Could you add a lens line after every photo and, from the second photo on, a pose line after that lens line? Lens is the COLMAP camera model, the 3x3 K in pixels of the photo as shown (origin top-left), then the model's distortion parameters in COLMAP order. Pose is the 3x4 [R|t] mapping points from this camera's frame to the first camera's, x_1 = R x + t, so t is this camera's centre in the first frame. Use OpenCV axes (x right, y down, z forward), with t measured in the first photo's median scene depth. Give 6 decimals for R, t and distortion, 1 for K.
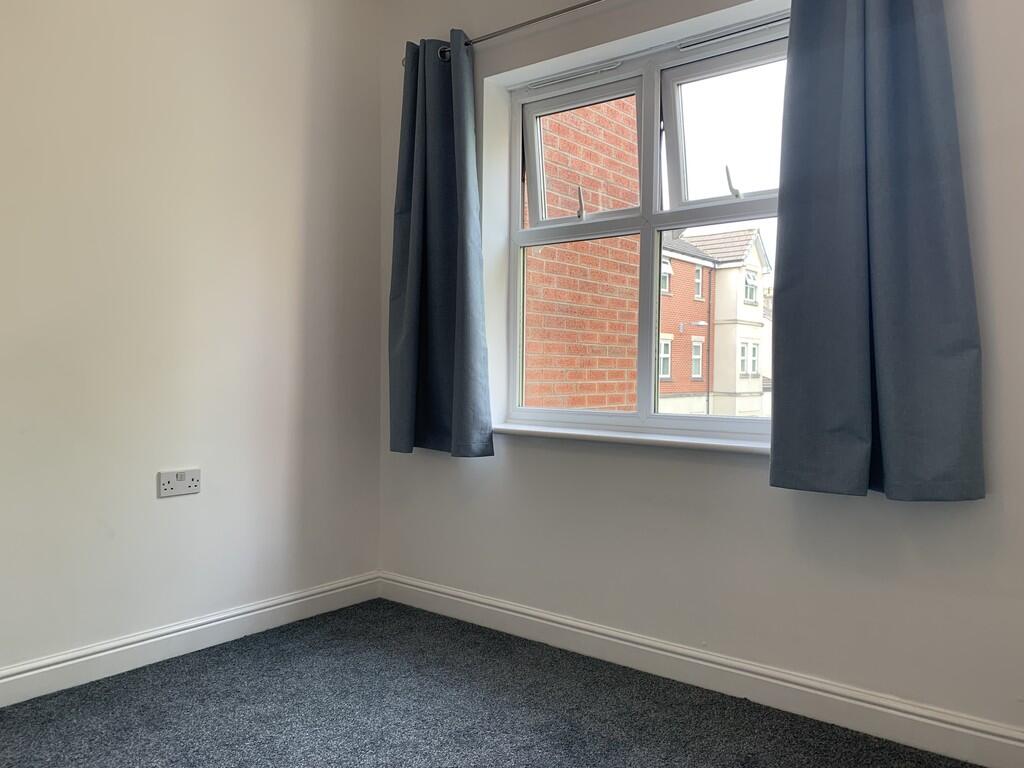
lens RADIAL K [[784.2, 0, 495.4], [0, 784.2, 380.3], [0, 0, 1]] dist [0.101231, -0.068117]
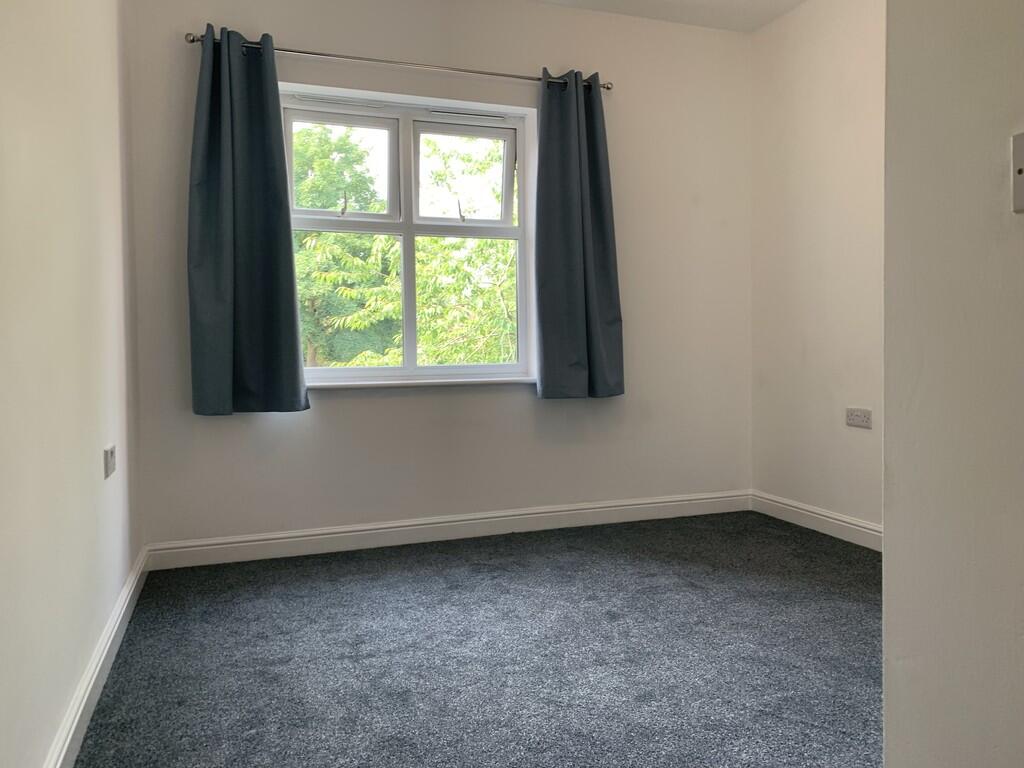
lens RADIAL K [[784.4, 0, 512.0], [0, 784.4, 384.0], [0, 0, 1]] dist [-0.005353, -0.002981]
pose [[0.511217, -0.066385, 0.856884, -0.833216], [0.022850, 0.997710, 0.063664, -0.010345], [-0.859148, -0.012967, 0.511563, 0.129068]]
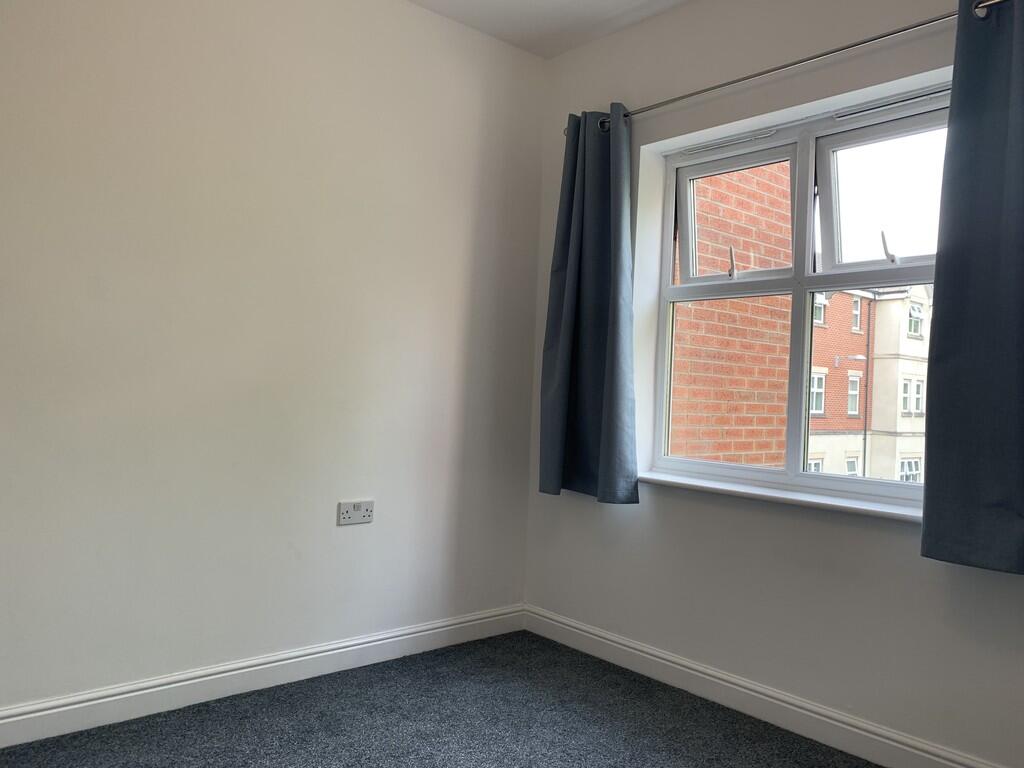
lens RADIAL K [[783.3, 0, 512.0], [0, 783.3, 384.0], [0, 0, 1]] dist [0.045595, -0.007632]
pose [[0.987051, 0.029145, -0.157739, -0.008576], [-0.033757, 0.999075, -0.026637, -0.028274], [0.156817, 0.031617, 0.987122, -0.054890]]
